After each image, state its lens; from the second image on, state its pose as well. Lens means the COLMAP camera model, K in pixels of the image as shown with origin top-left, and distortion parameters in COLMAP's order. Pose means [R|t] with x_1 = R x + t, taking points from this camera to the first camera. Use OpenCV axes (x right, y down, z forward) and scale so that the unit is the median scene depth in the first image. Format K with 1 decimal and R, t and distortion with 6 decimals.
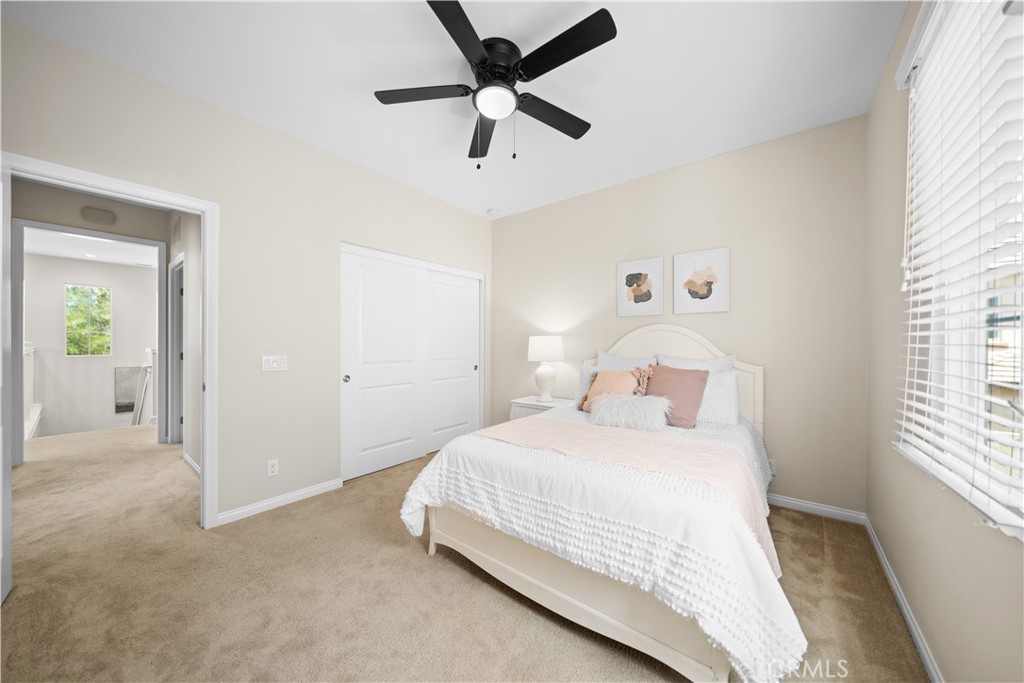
lens RADIAL K [[349.4, 0, 513.4], [0, 349.4, 345.2], [0, 0, 1]] dist [-0.005403, -0.000122]
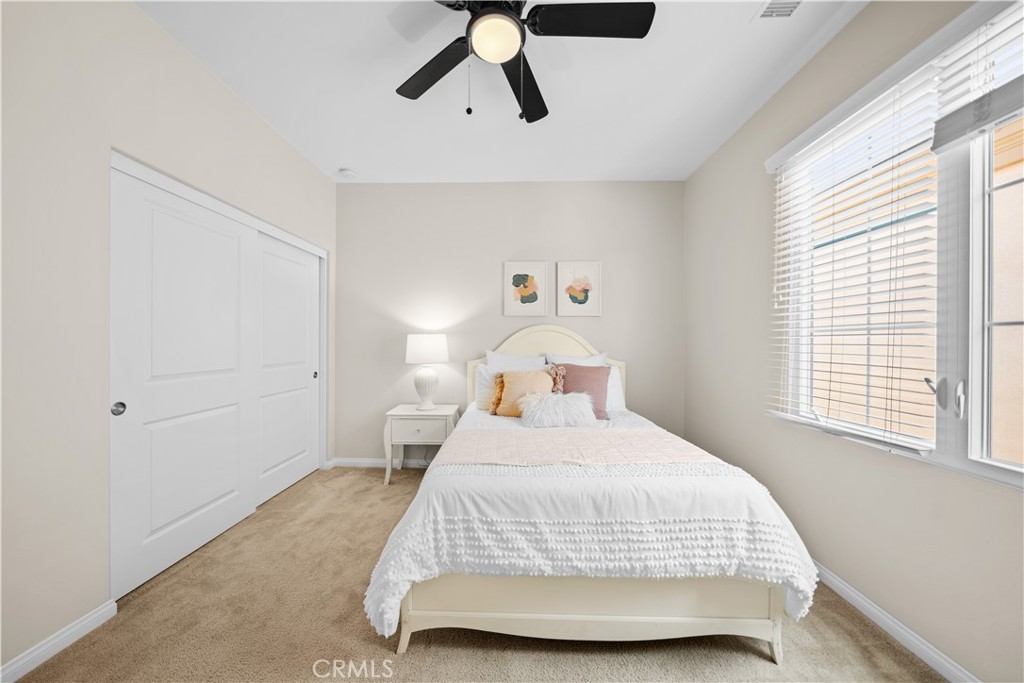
lens RADIAL K [[349.4, 0, 512.5], [0, 349.4, 344.4], [0, 0, 1]] dist [-0.005403, -0.000122]
pose [[0.800540, -0.001664, 0.599277, -0.529294], [0.001254, 0.999999, 0.001102, -0.002696], [-0.599278, -0.000131, 0.800541, 0.366015]]
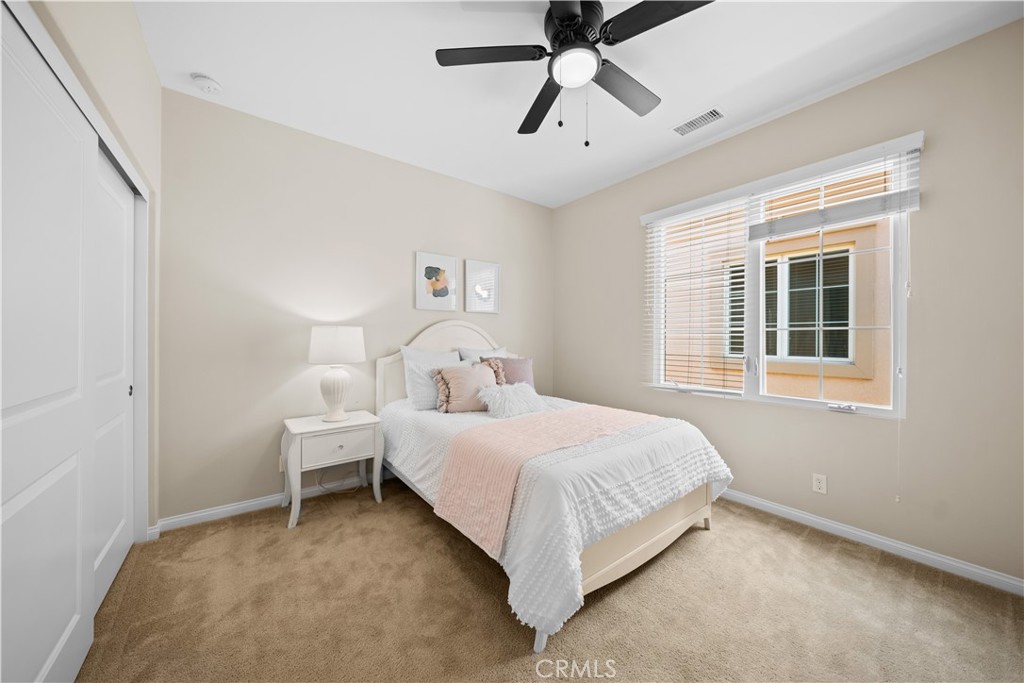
lens RADIAL K [[349.4, 0, 510.9], [0, 349.4, 337.8], [0, 0, 1]] dist [-0.005403, -0.000122]
pose [[0.254986, -0.001774, 0.966943, -1.022772], [0.002212, 0.999997, 0.001251, -0.010018], [-0.966942, 0.001820, 0.254989, 0.992193]]
